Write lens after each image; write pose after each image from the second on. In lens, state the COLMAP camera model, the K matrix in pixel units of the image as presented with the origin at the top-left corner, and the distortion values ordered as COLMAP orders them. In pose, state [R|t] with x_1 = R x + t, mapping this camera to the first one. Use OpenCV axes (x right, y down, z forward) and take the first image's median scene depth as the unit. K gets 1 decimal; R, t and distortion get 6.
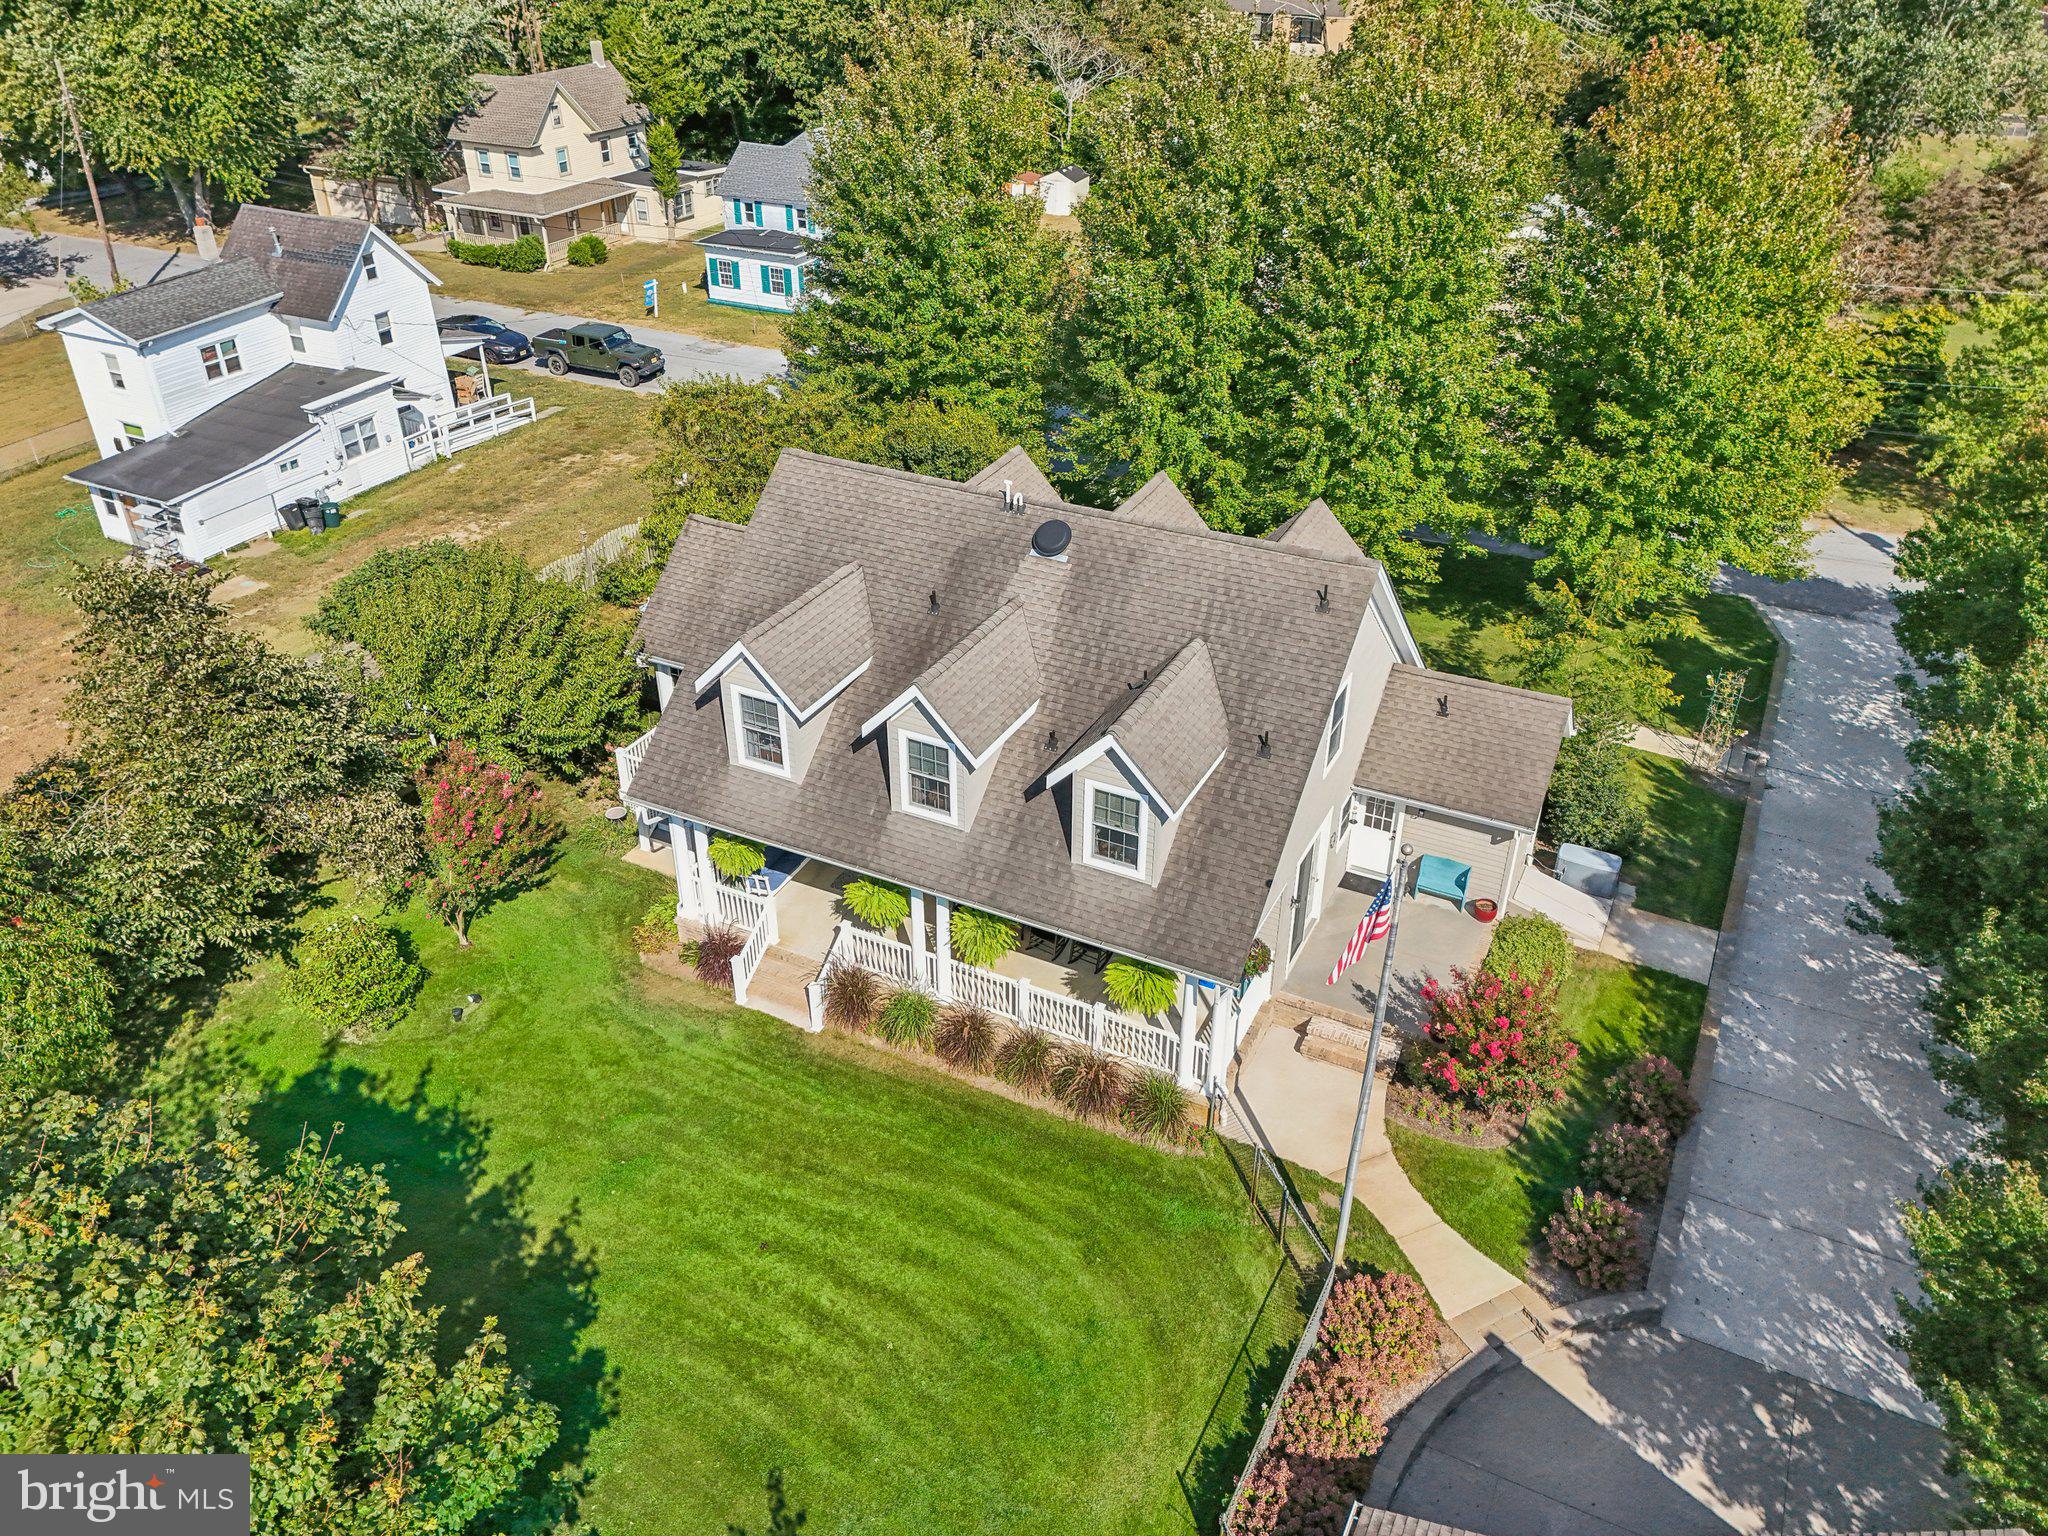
lens RADIAL K [[1535.1, 0, 1036.7], [0, 1535.1, 752.1], [0, 0, 1]] dist [0.052942, -0.046746]
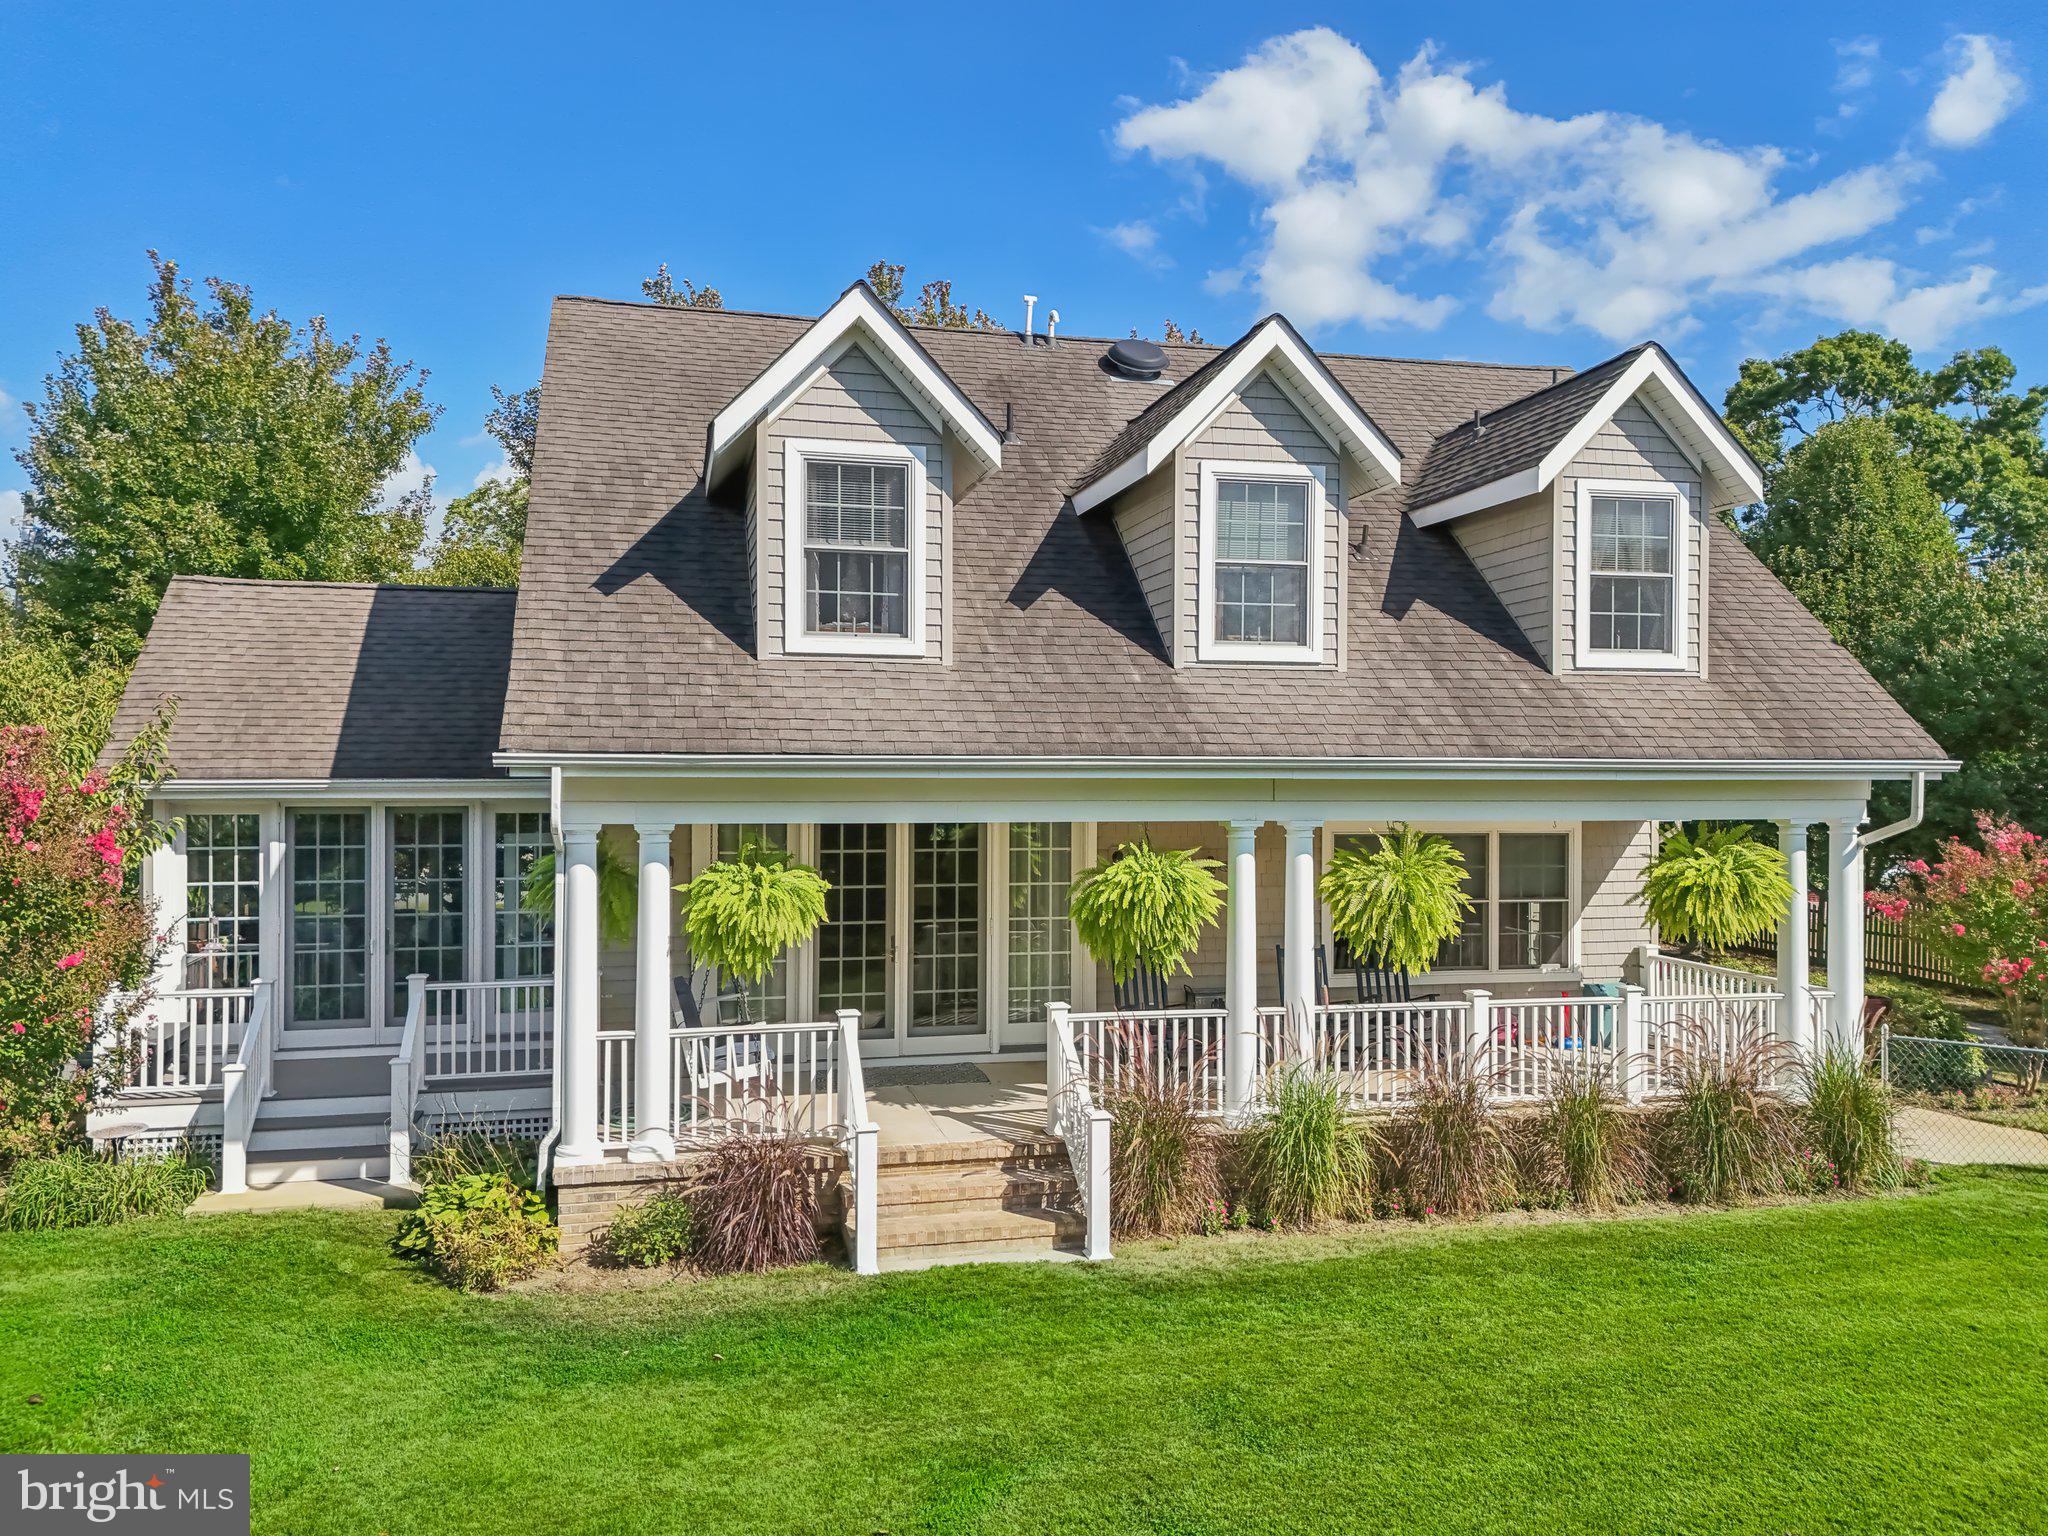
lens RADIAL K [[1535.1, 0, 1027.3], [0, 1535.1, 779.5], [0, 0, 1]] dist [0.052942, -0.046746]
pose [[0.766639, -0.008917, 0.642017, -0.309562], [0.334798, 0.858764, -0.387859, 0.168354], [-0.547883, 0.512294, 0.661347, 0.521477]]
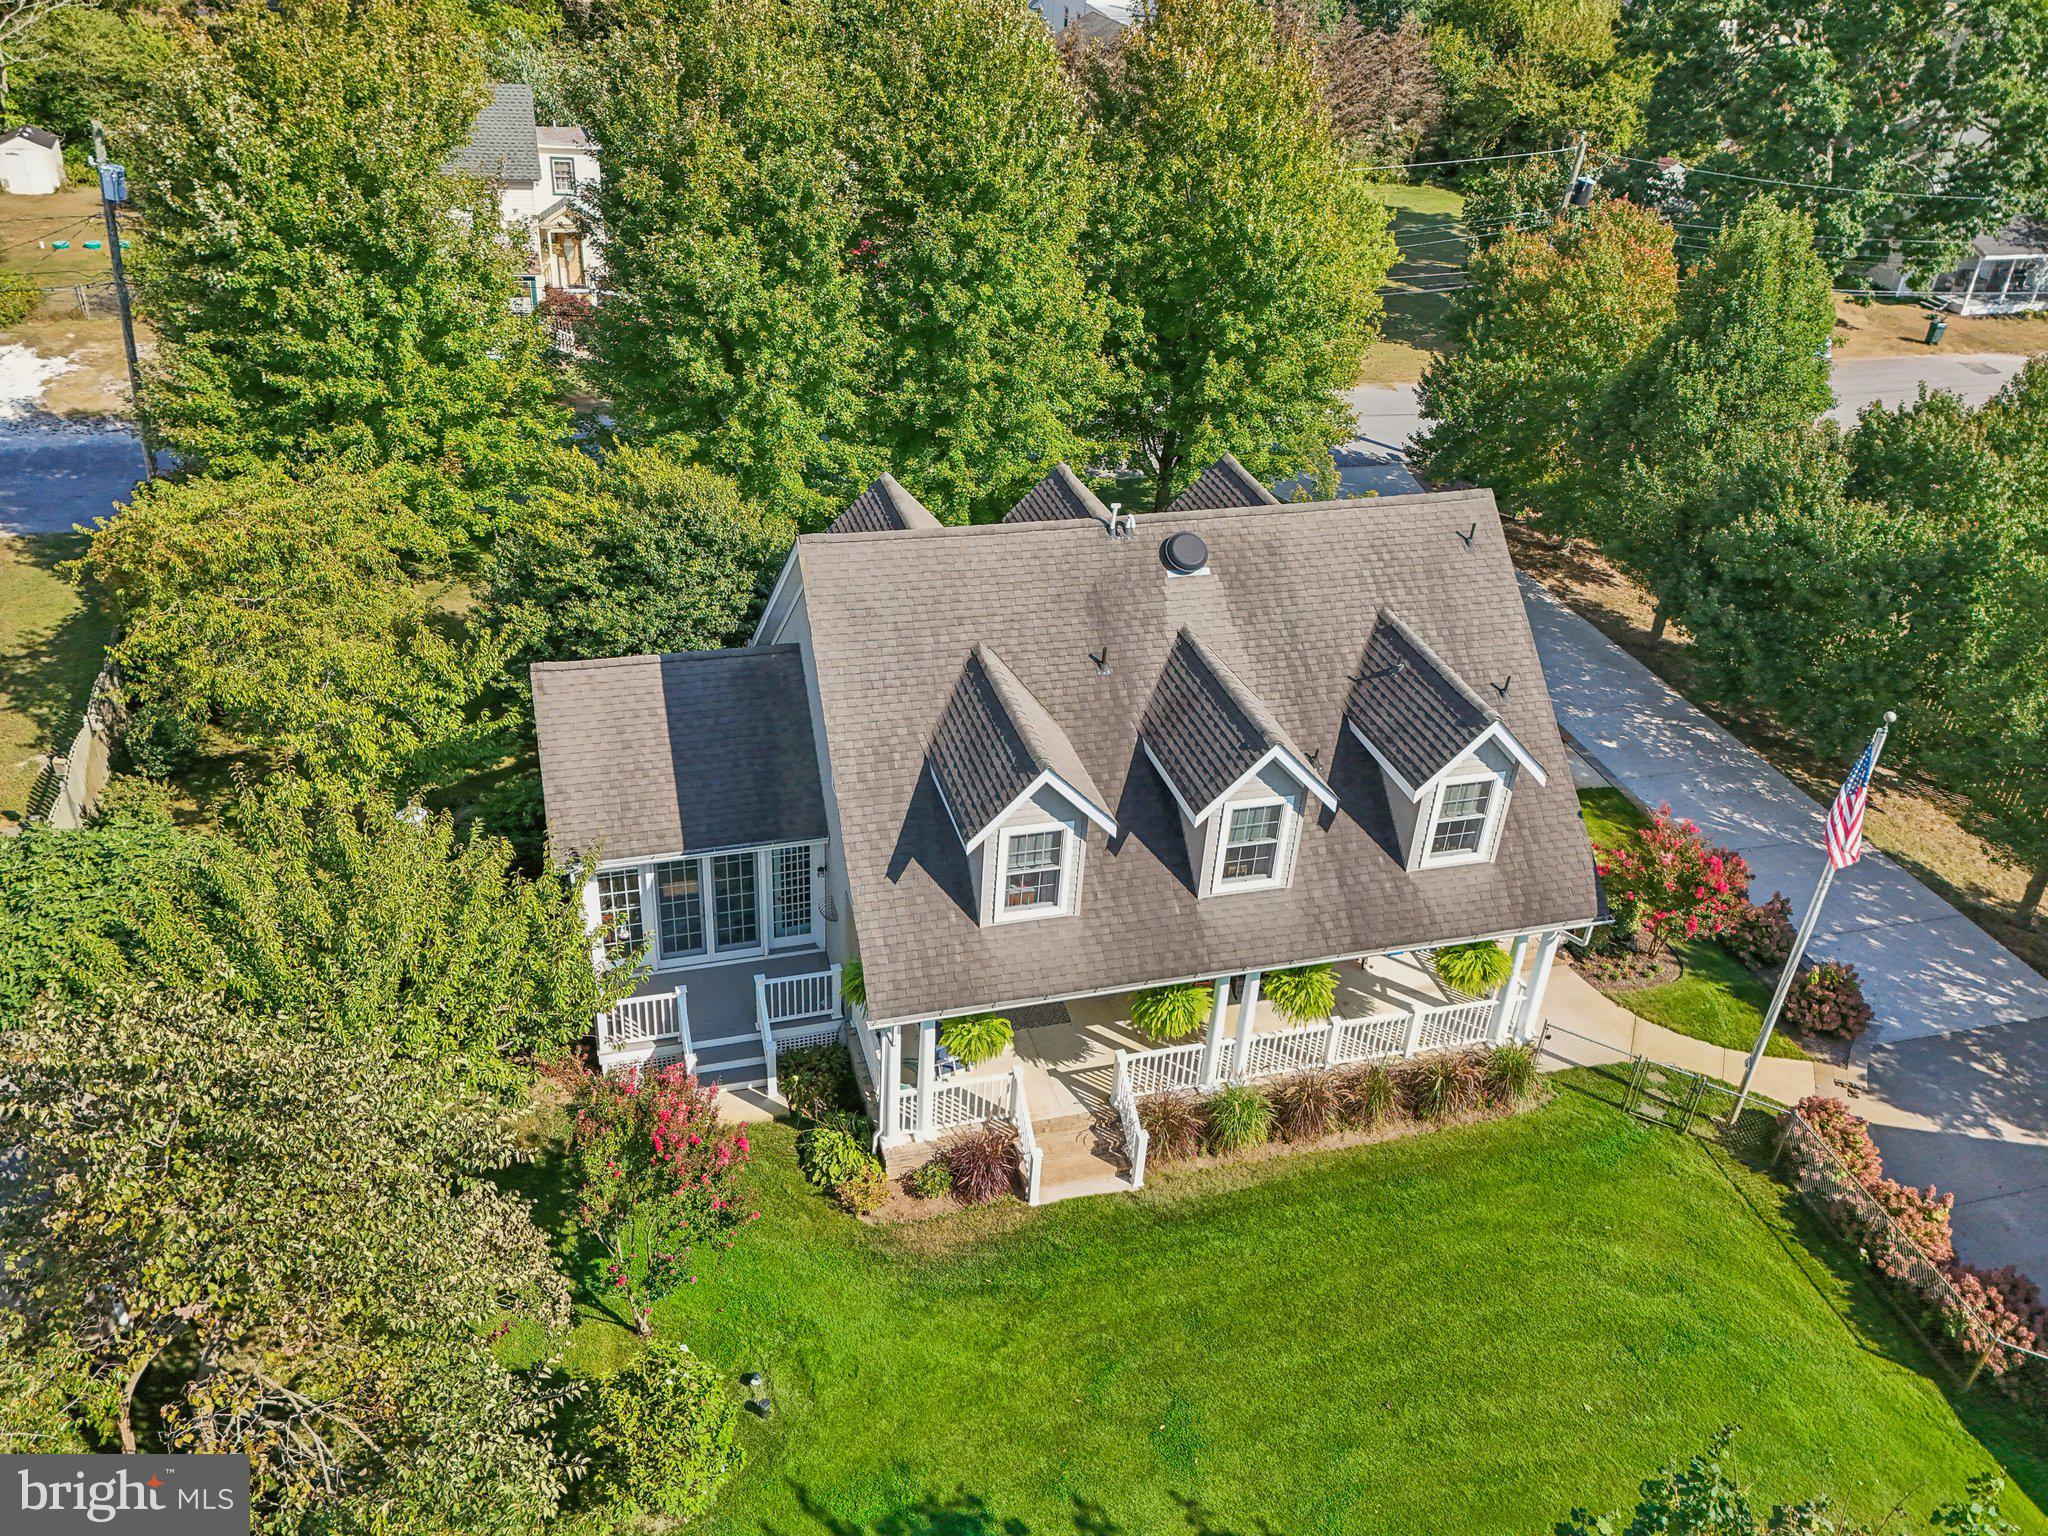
lens RADIAL K [[1644.5, 0, 1029.5], [0, 1644.5, 758.3], [0, 0, 1]] dist [0.059712, -0.053344]
pose [[0.732762, -0.324862, 0.597933, -0.493824], [0.304425, 0.942352, 0.138918, -0.138689], [-0.608593, 0.080232, 0.789416, 0.229888]]
